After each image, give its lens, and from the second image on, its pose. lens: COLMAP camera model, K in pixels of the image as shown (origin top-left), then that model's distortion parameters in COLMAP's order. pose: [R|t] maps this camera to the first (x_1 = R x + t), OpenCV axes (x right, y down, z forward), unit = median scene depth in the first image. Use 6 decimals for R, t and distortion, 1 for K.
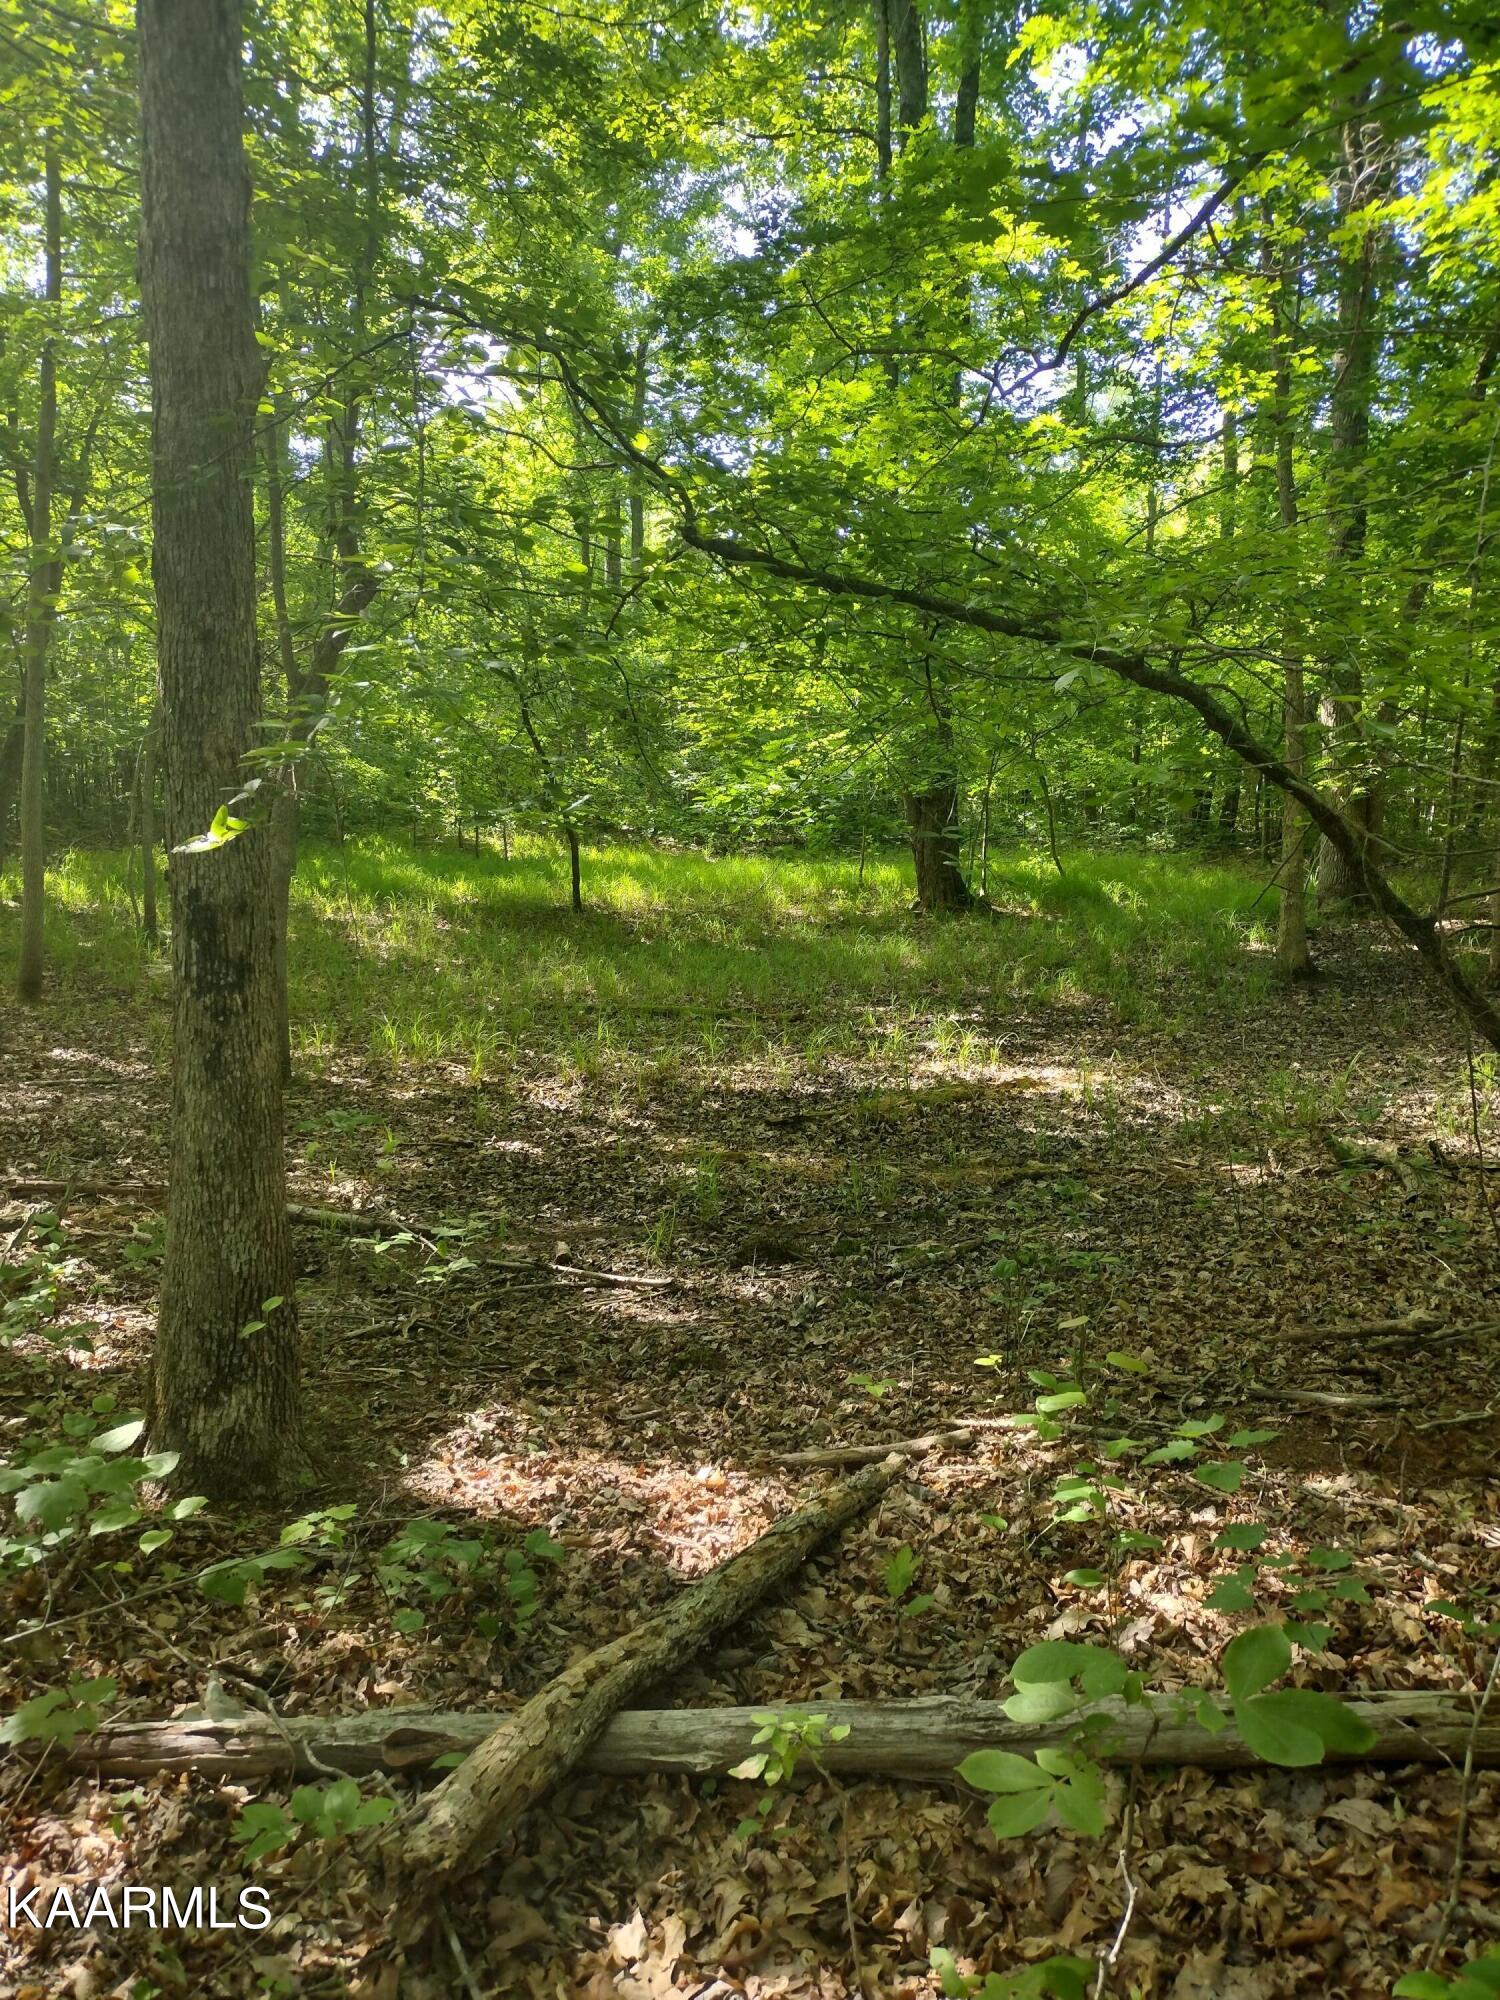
lens RADIAL K [[1566.9, 0, 751.7], [0, 1566.9, 1004.8], [0, 0, 1]] dist [0.061975, 0.001169]
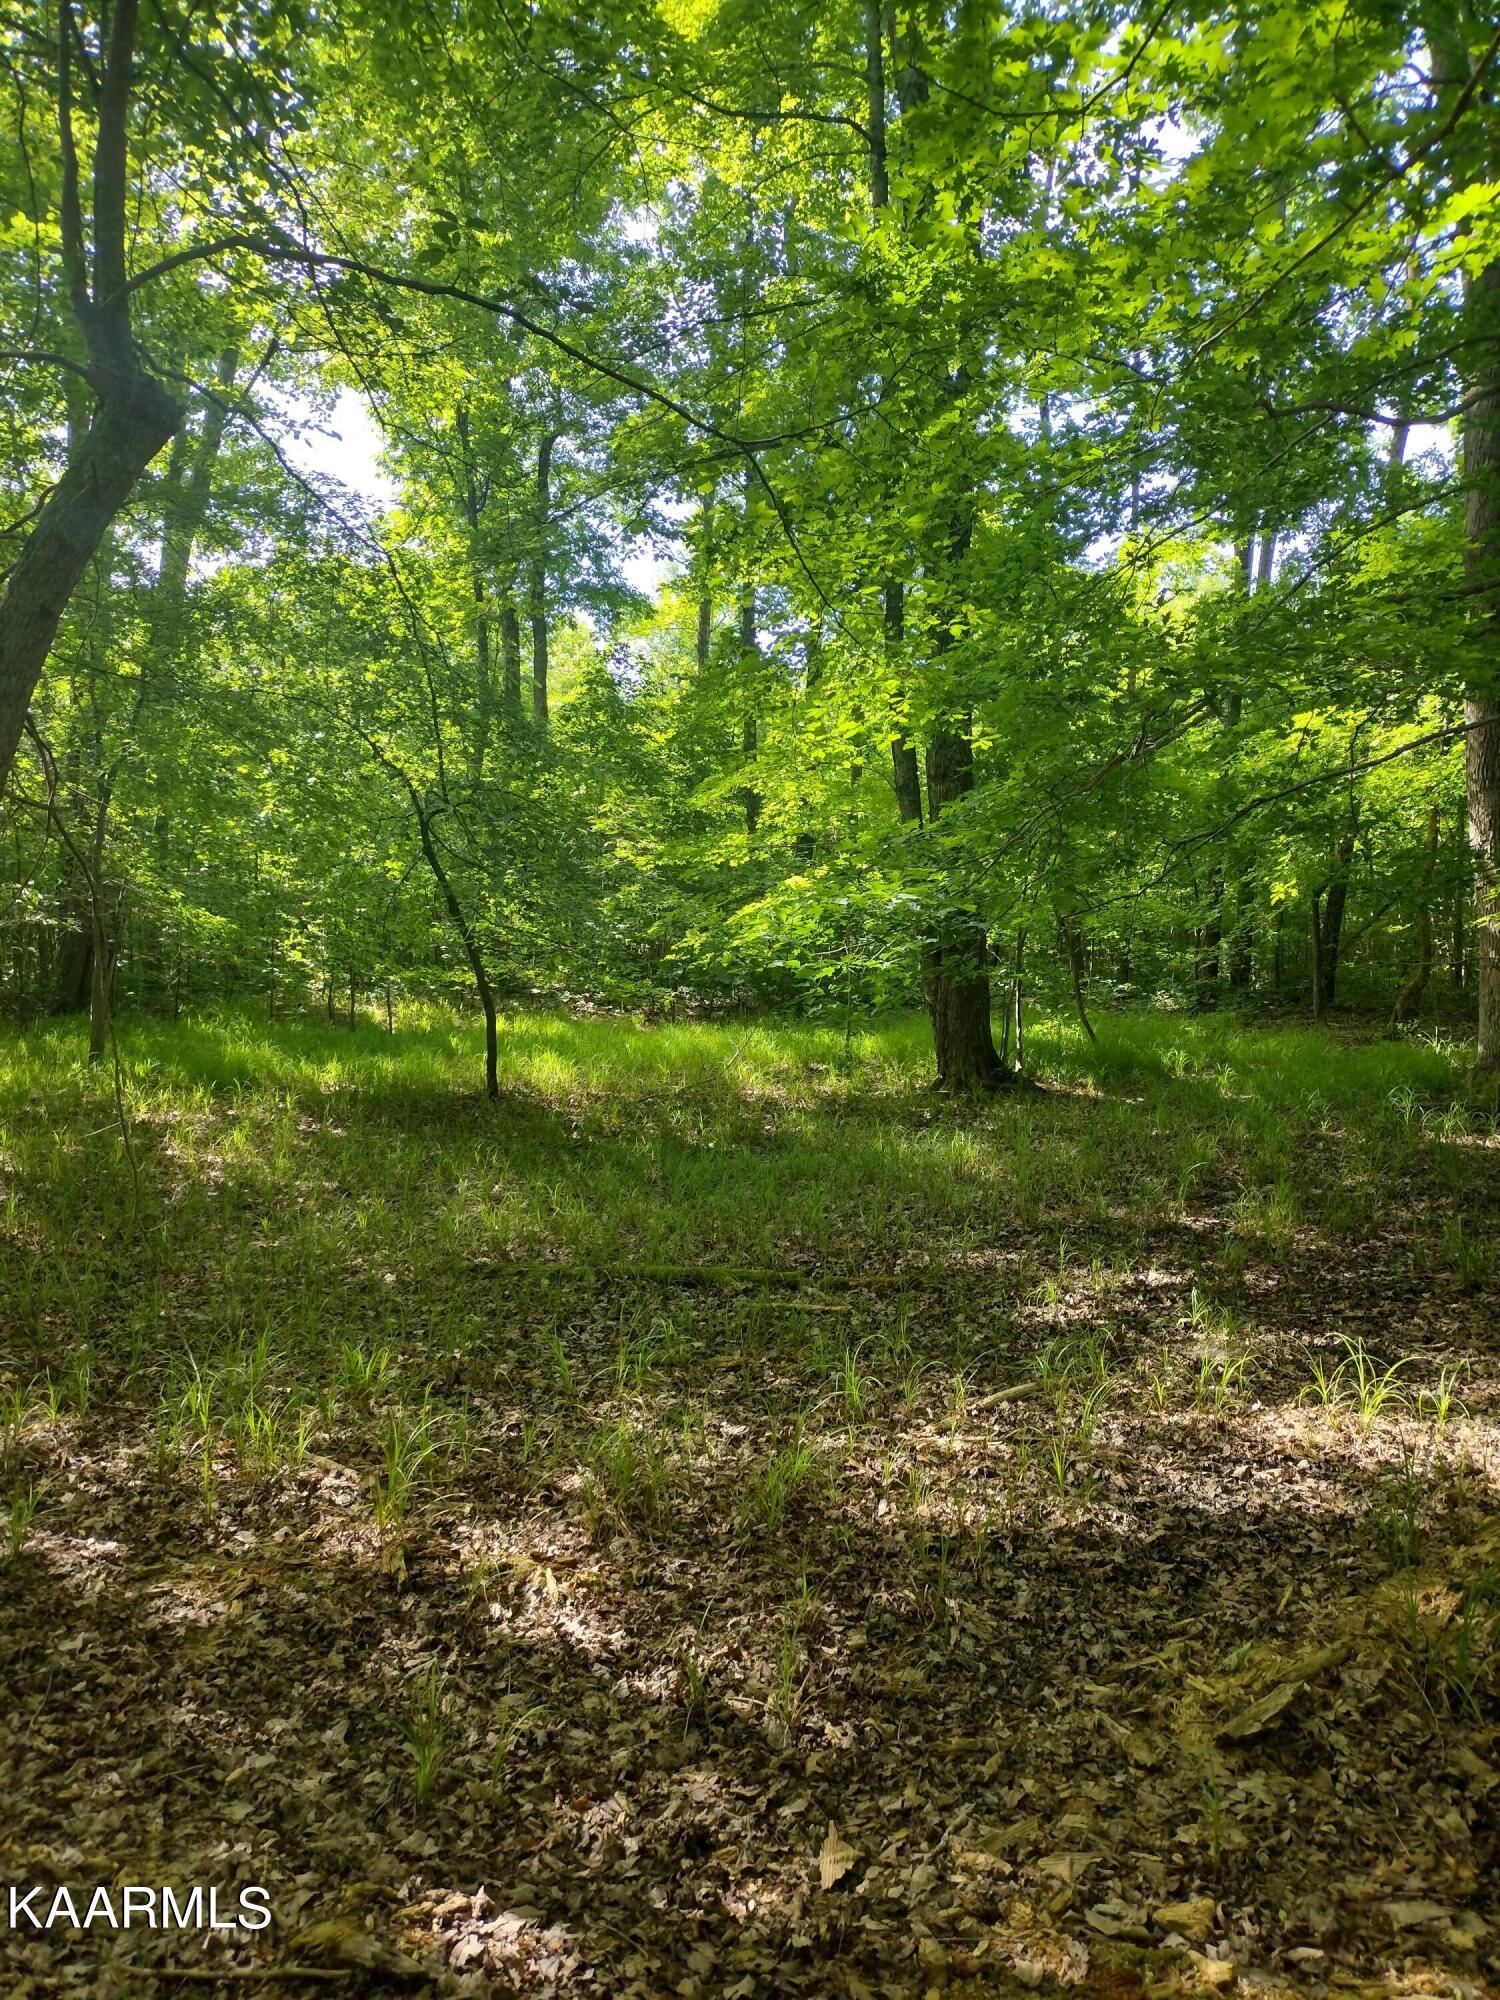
lens RADIAL K [[1566.9, 0, 750.6], [0, 1566.9, 994.9], [0, 0, 1]] dist [0.061975, 0.001169]
pose [[0.996500, -0.012963, 0.082584, -0.046430], [0.022219, 0.993441, -0.112164, -0.021592], [-0.080589, 0.113607, 0.990252, 0.229570]]
